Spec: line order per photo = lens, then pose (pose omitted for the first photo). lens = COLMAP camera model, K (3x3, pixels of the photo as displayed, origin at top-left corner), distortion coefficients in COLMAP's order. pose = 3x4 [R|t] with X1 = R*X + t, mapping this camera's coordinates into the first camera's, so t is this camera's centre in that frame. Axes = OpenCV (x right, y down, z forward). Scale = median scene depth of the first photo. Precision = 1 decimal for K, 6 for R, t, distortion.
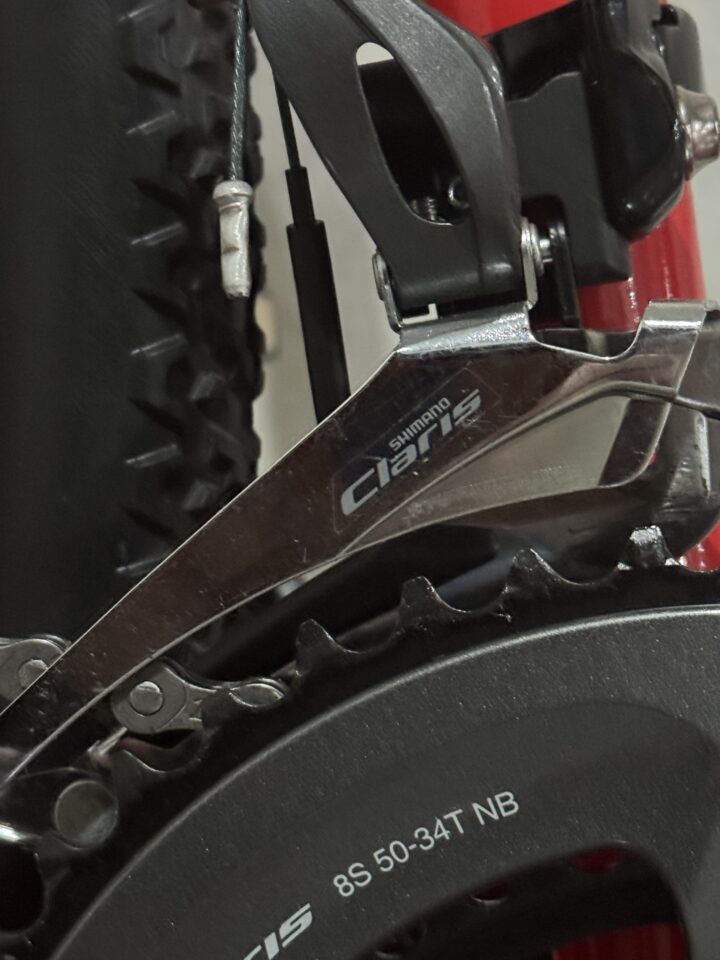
lens RADIAL K [[2134.5, 0, 360.0], [0, 2134.5, 480.0], [0, 0, 1]] dist [0.056714, 0.404984]
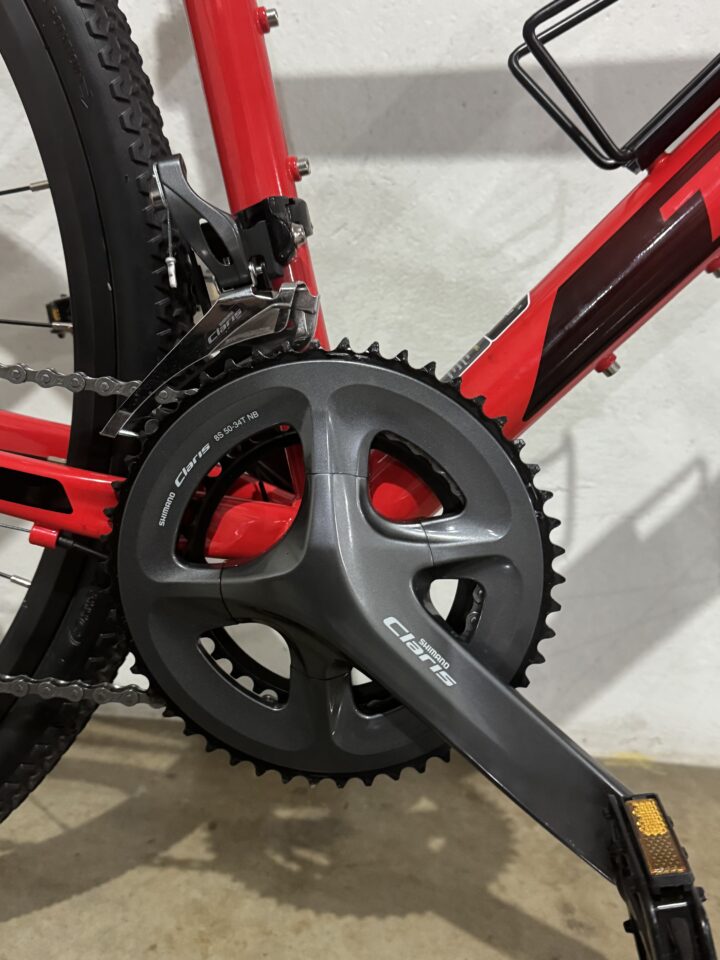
lens RADIAL K [[948.6, 0, 360.0], [0, 948.6, 480.0], [0, 0, 1]] dist [0.124362, -0.001680]
pose [[0.997820, -0.065547, 0.007614, 0.235088], [0.063960, 0.989087, 0.132722, 0.048509], [-0.016230, -0.131946, 0.991124, -0.751502]]
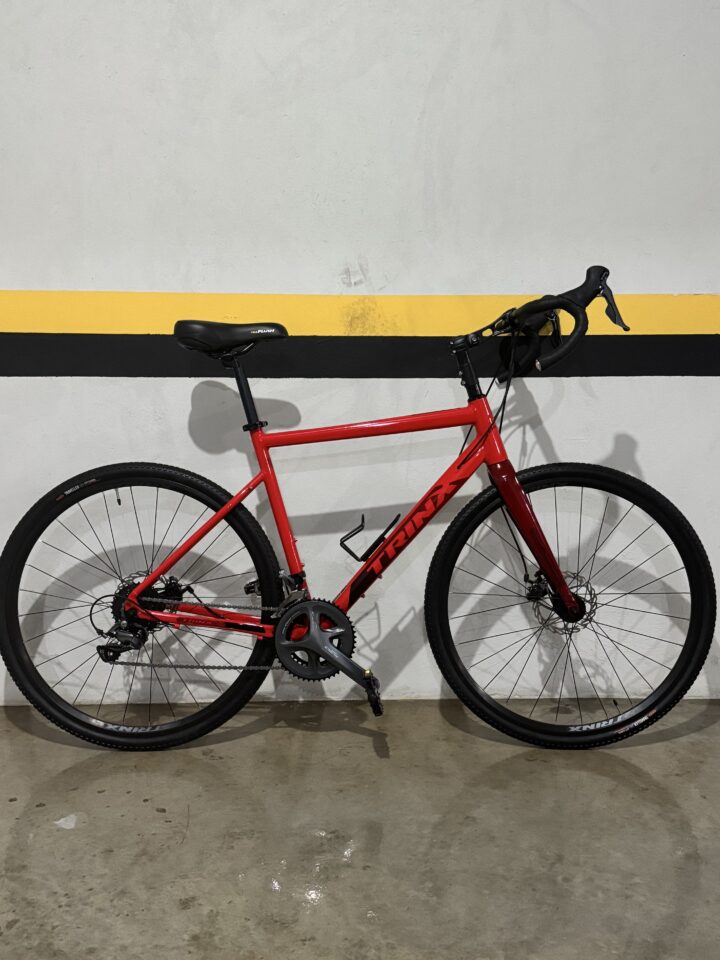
lens RADIAL K [[948.6, 0, 360.0], [0, 948.6, 480.0], [0, 0, 1]] dist [0.124362, -0.001680]
pose [[0.987089, -0.141936, 0.074221, 0.150965], [0.142357, 0.989815, -0.000377, -1.095349], [-0.073411, 0.010938, 0.997242, -8.783465]]
